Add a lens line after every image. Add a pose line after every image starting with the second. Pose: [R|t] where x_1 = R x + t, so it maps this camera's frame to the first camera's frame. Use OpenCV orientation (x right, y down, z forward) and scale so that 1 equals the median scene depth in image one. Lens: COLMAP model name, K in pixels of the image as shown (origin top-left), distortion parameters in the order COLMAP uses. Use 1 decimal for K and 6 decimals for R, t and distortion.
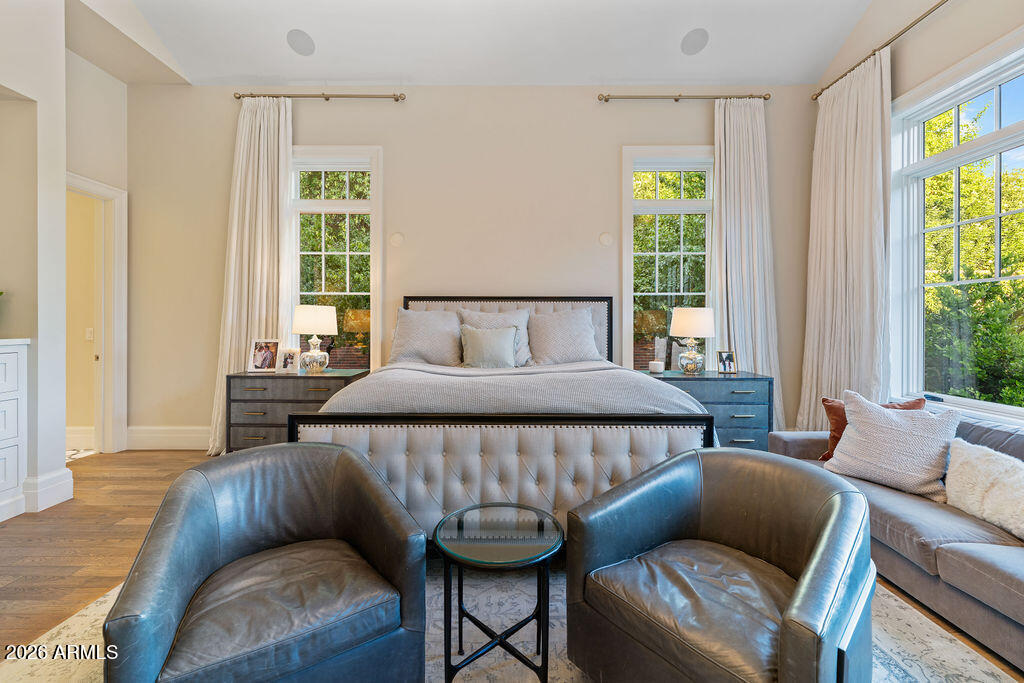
lens RADIAL K [[419.6, 0, 509.2], [0, 419.6, 319.7], [0, 0, 1]] dist [0.001008, -0.000787]
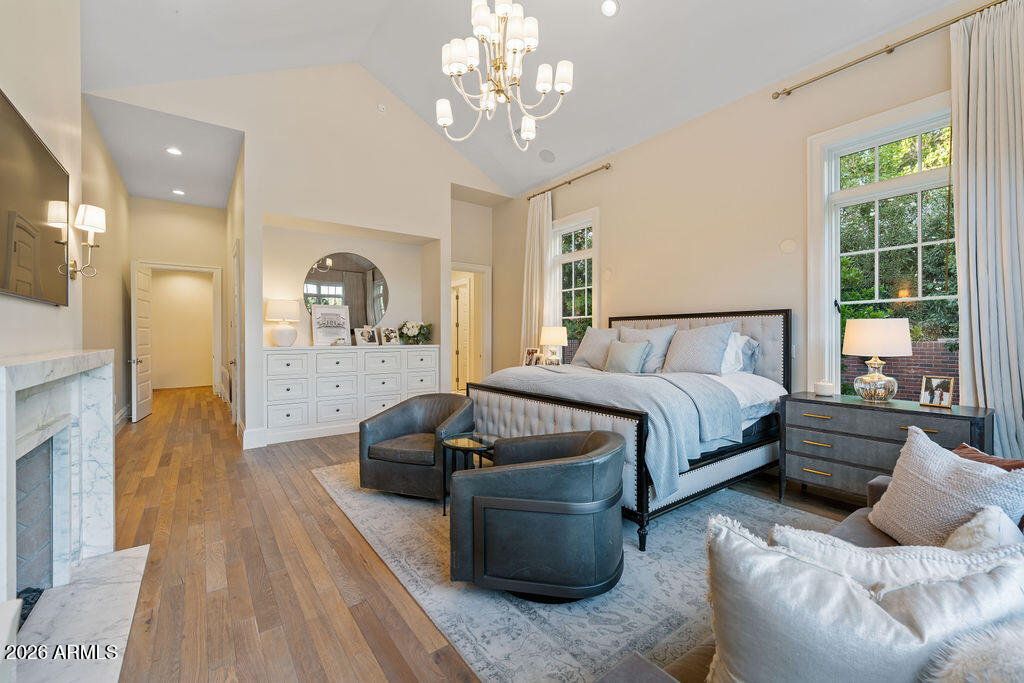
lens RADIAL K [[419.6, 0, 512.1], [0, 419.6, 331.2], [0, 0, 1]] dist [0.001008, -0.000787]
pose [[0.597510, -0.013162, -0.801753, 0.660986], [0.007277, 0.999913, -0.010991, -0.001086], [0.801828, 0.000733, 0.597554, -0.025798]]
